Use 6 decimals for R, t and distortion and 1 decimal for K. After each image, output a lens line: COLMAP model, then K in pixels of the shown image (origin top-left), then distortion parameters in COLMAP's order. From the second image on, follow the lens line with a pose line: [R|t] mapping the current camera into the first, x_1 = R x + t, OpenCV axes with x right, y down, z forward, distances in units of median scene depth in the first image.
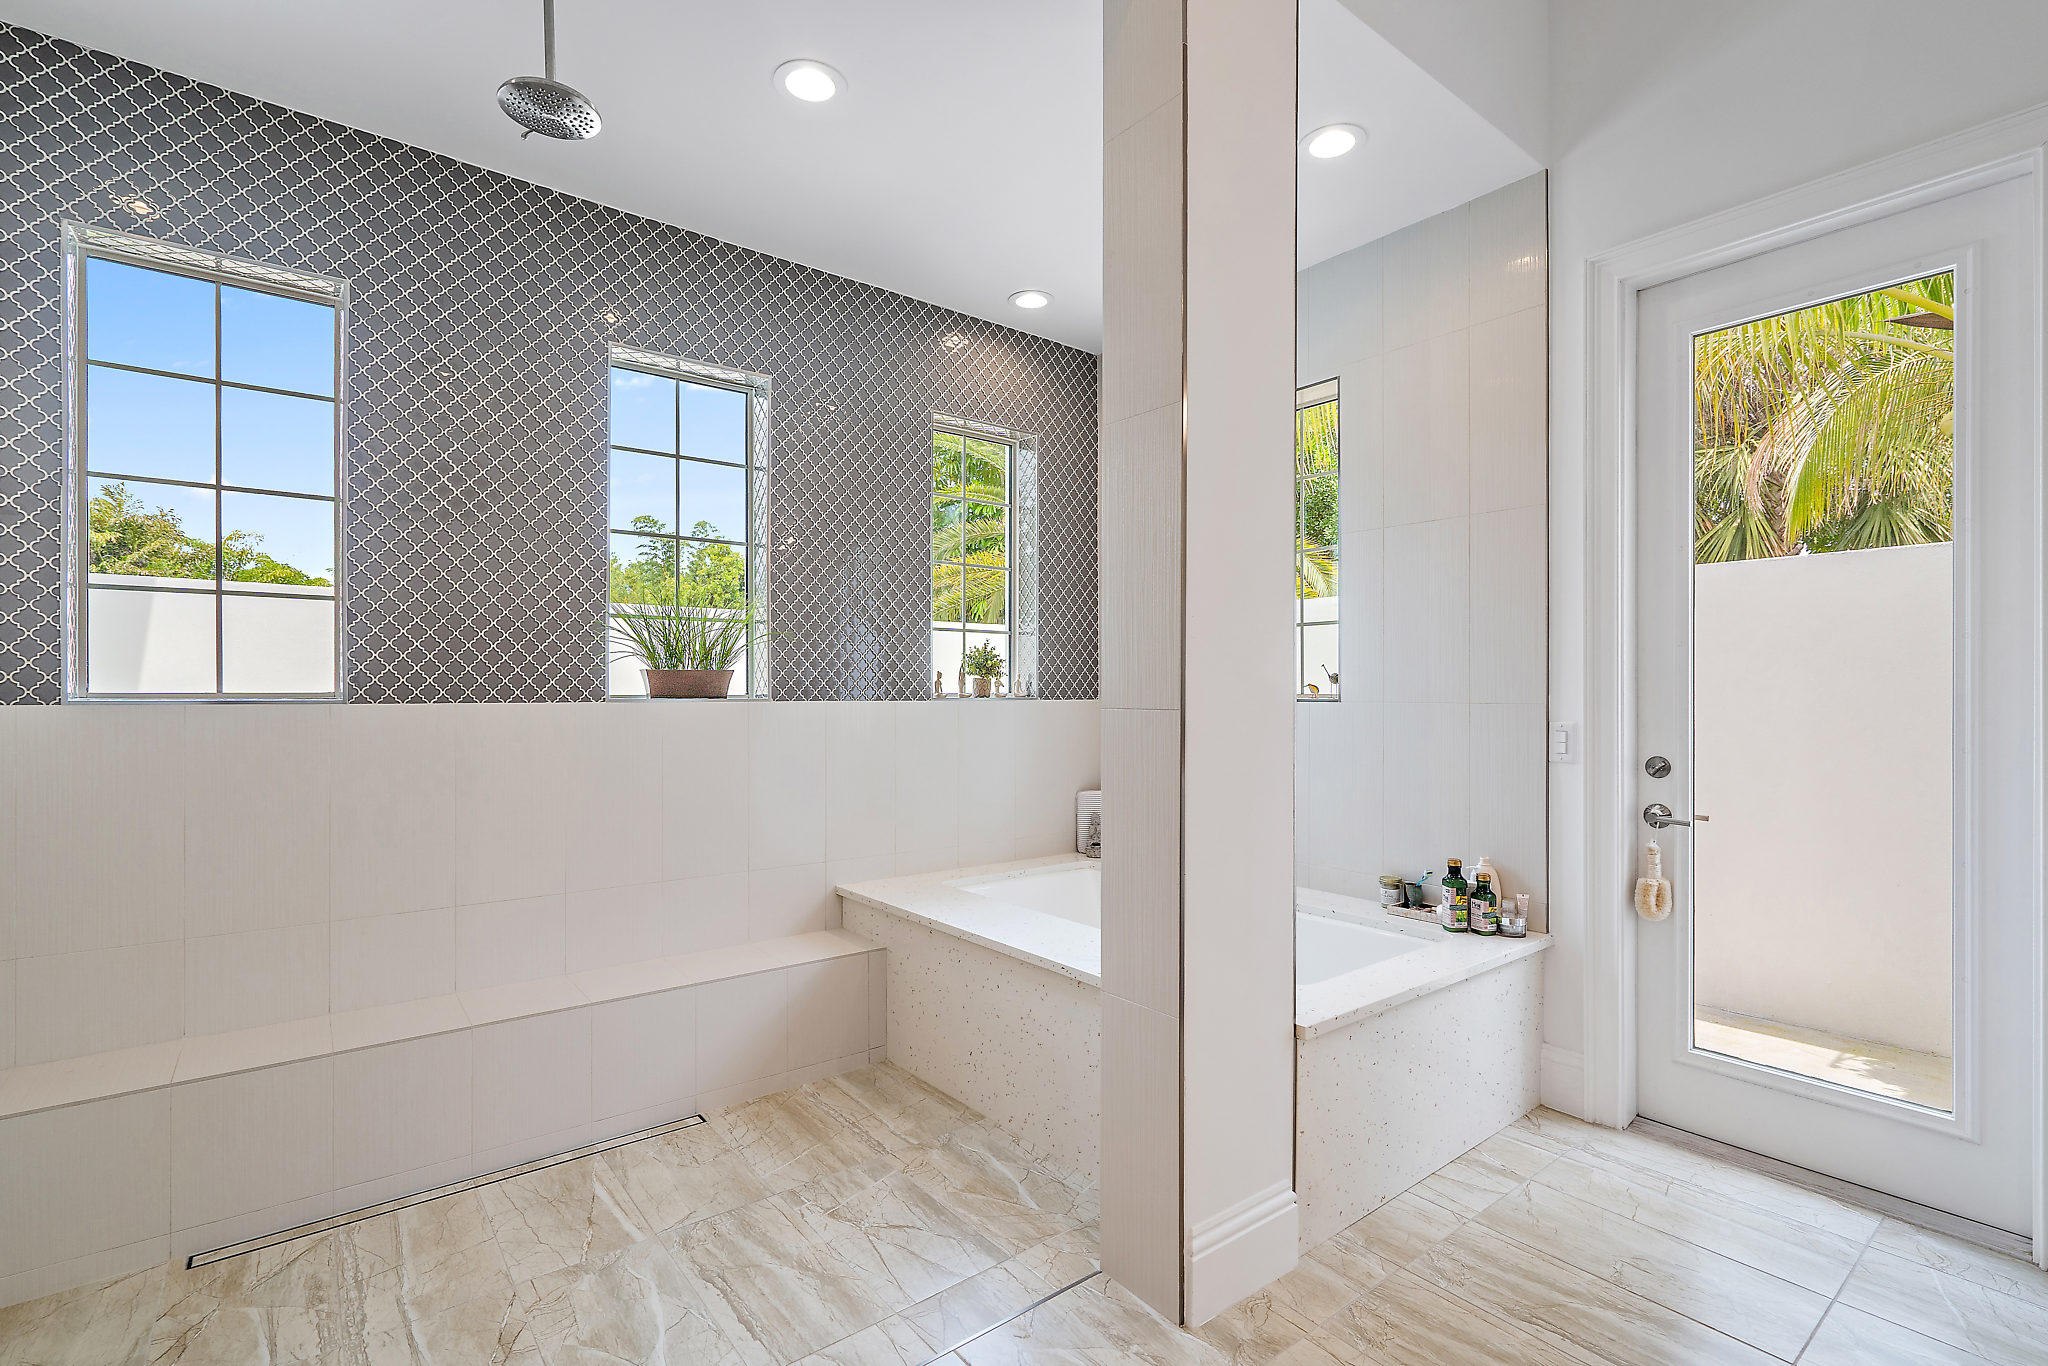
lens RADIAL K [[942.0, 0, 1031.1], [0, 942.0, 691.6], [0, 0, 1]] dist [-0.001407, 0.000170]
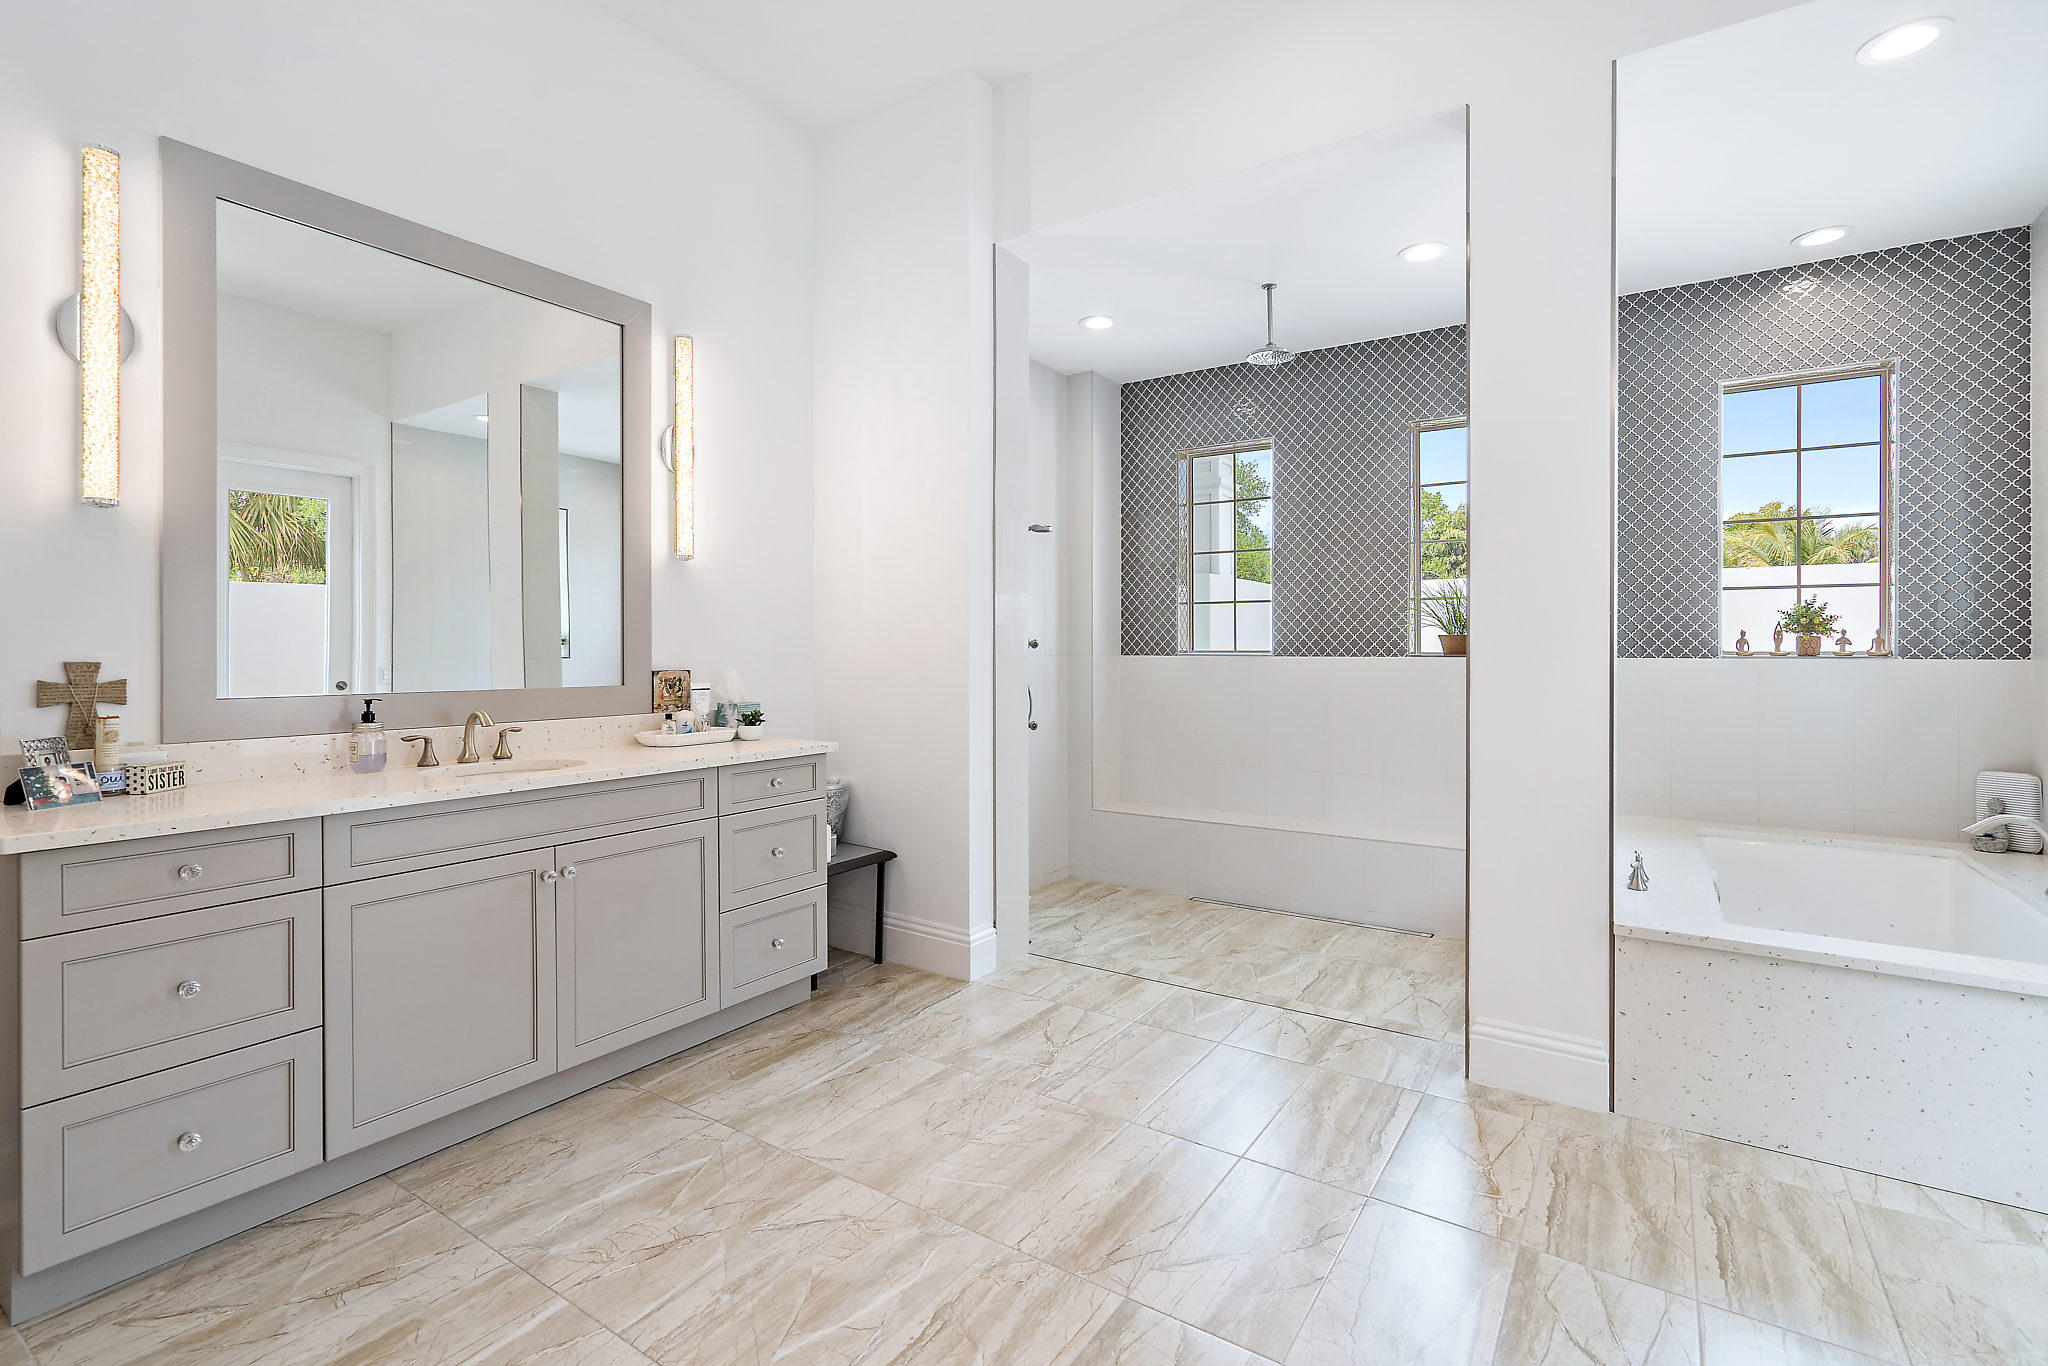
lens RADIAL K [[947.3, 0, 1026.2], [0, 947.3, 664.9], [0, 0, 1]] dist [0.001185, 0.000408]
pose [[0.308765, 0.013158, -0.951047, 0.902505], [-0.001071, 0.999908, 0.013486, 0.004384], [0.951138, -0.003146, 0.308751, -0.076928]]
